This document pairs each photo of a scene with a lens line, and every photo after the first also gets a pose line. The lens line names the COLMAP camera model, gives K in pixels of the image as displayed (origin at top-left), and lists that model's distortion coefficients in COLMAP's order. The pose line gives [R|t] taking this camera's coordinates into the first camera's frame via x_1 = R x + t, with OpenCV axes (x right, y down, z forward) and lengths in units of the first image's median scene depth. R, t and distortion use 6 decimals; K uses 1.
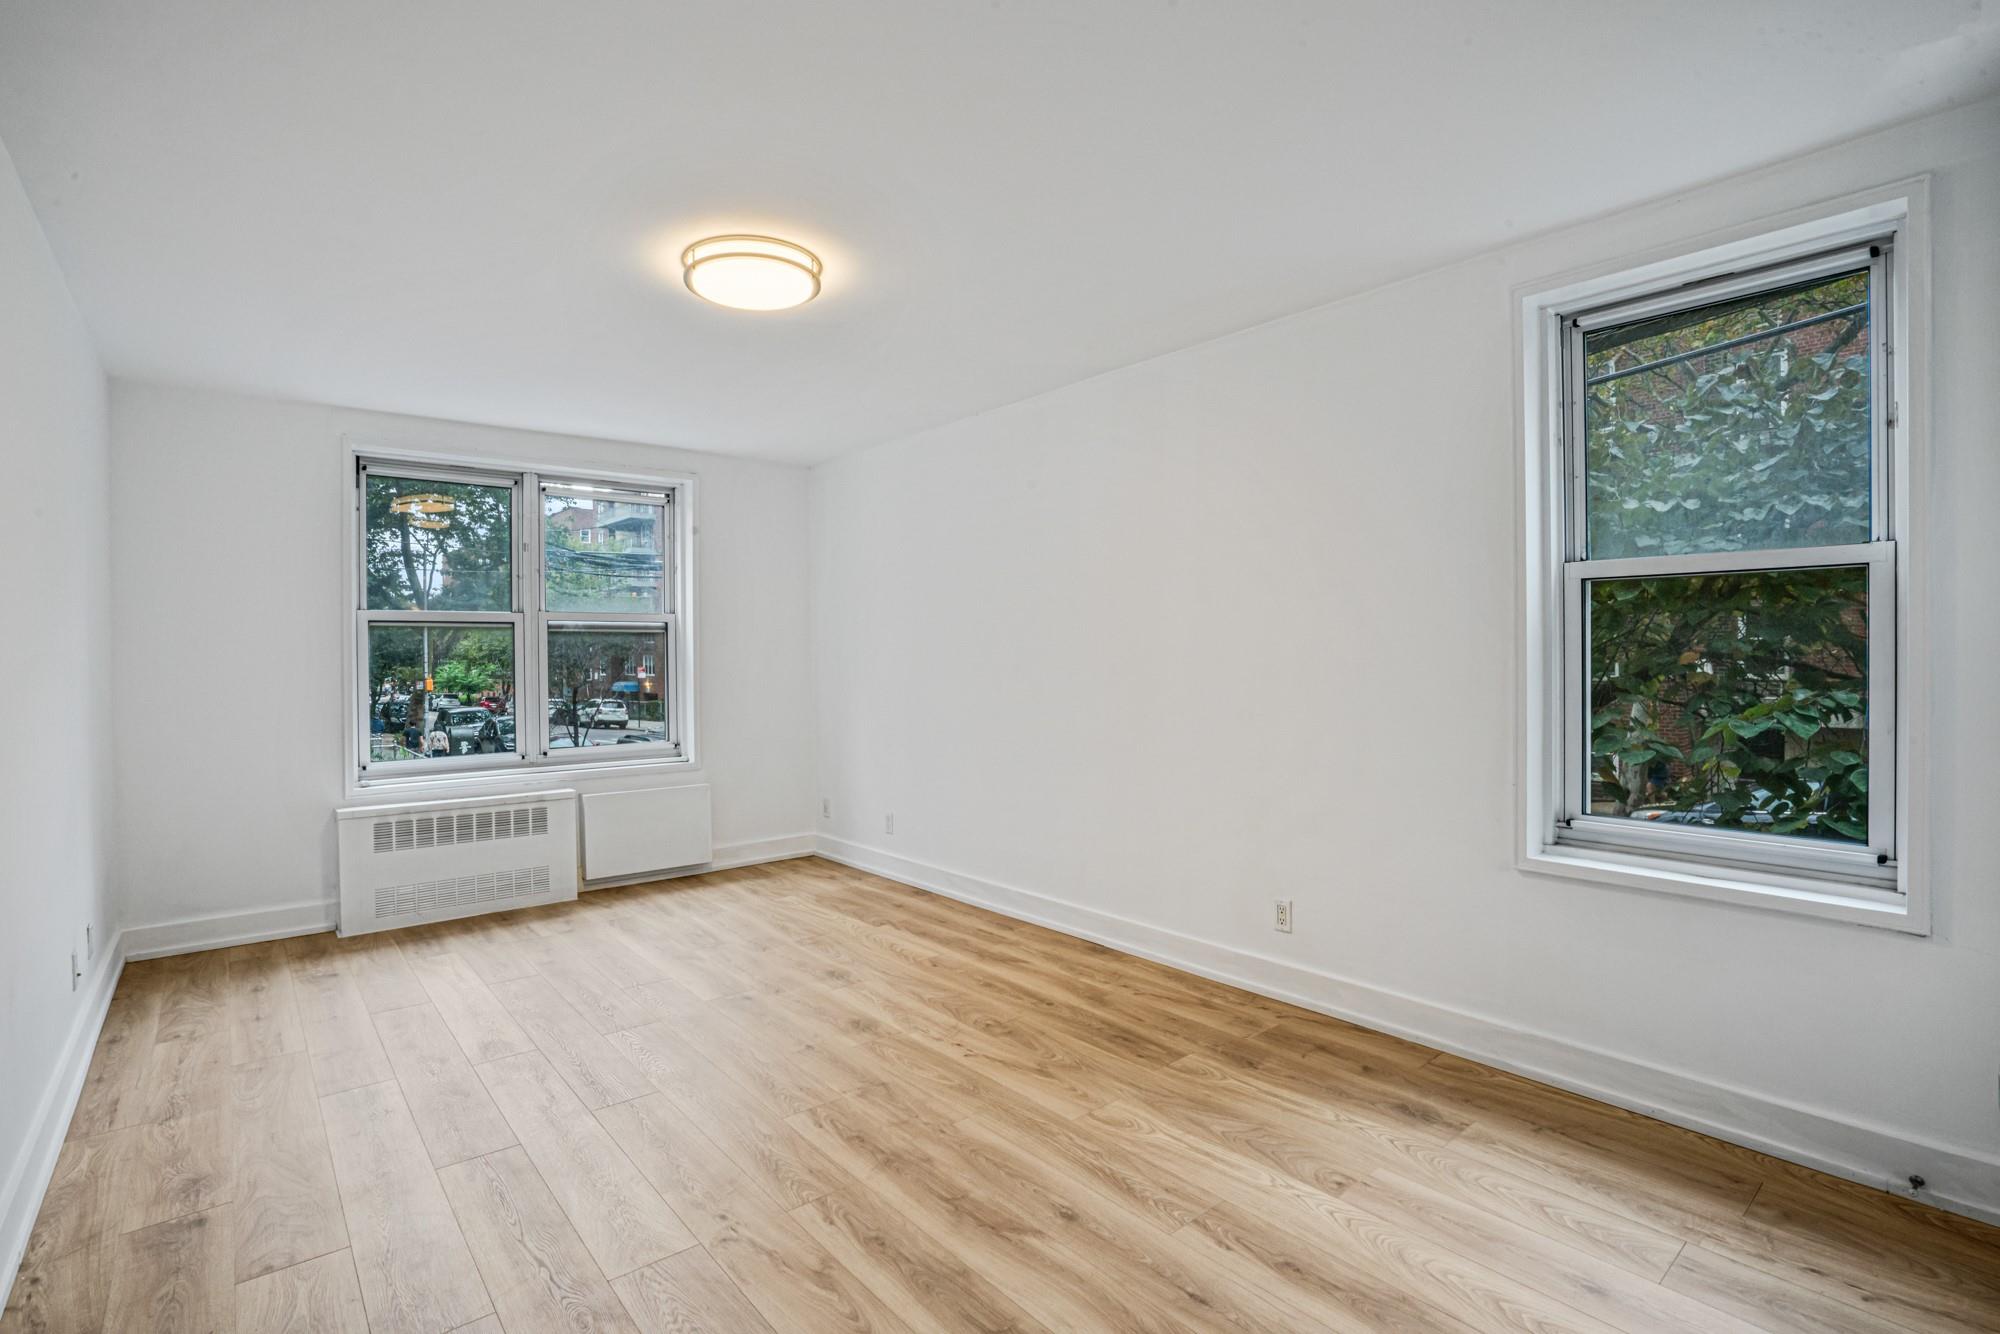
lens RADIAL K [[941.2, 0, 1000.0], [0, 941.2, 667.0], [0, 0, 1]] dist [-0.048011, 0.021809]
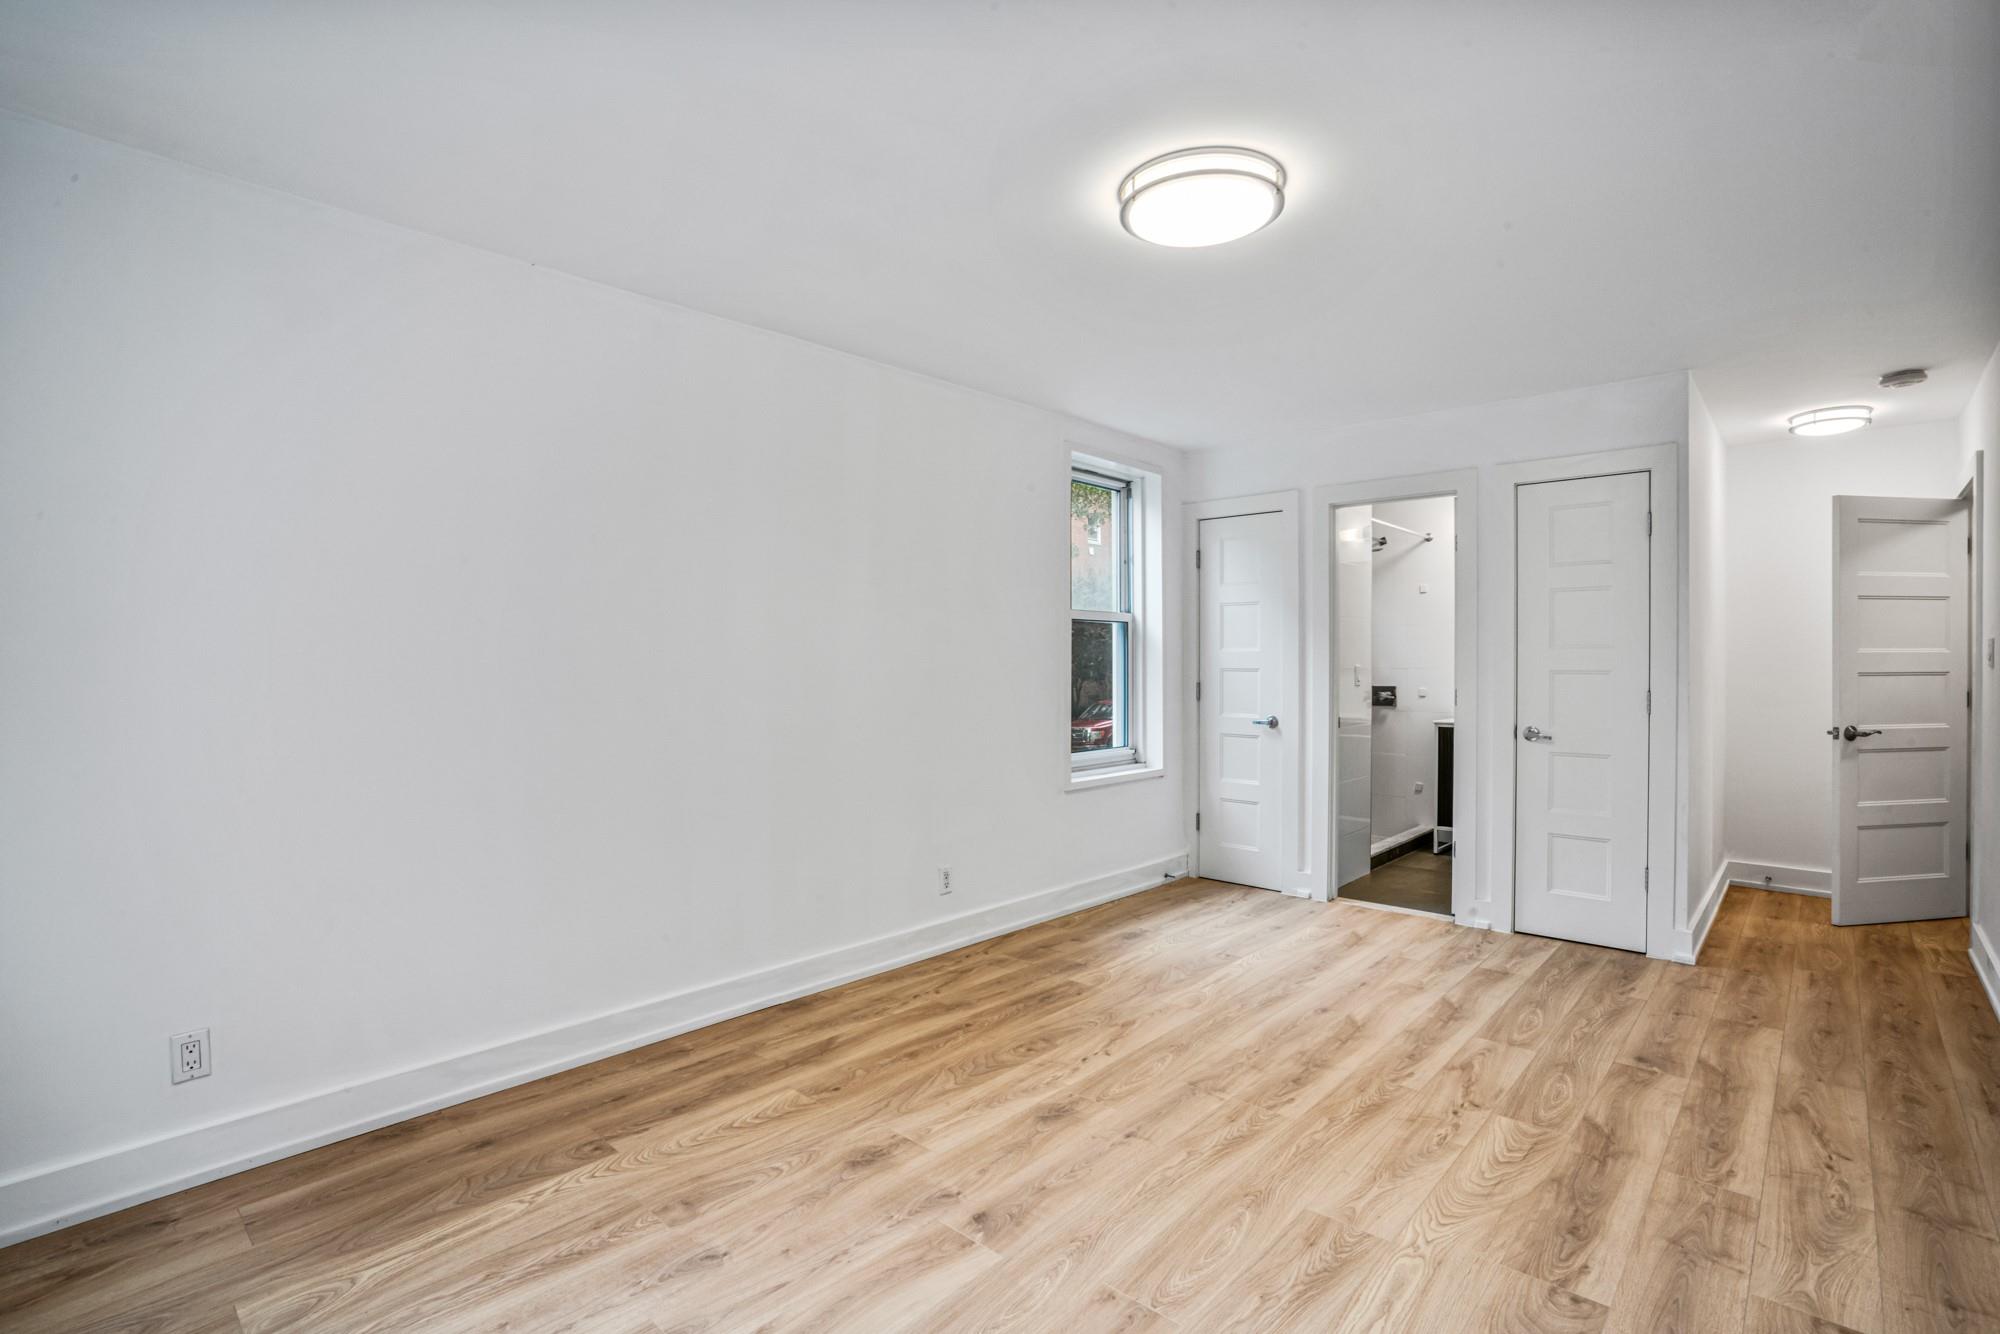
lens RADIAL K [[941.2, 0, 1000.0], [0, 941.2, 667.0], [0, 0, 1]] dist [-0.048011, 0.021809]
pose [[-0.134003, 0.005603, 0.990965, -0.902124], [0.011856, 0.999922, -0.004051, 0.001581], [-0.990910, 0.011206, -0.134059, 1.103441]]
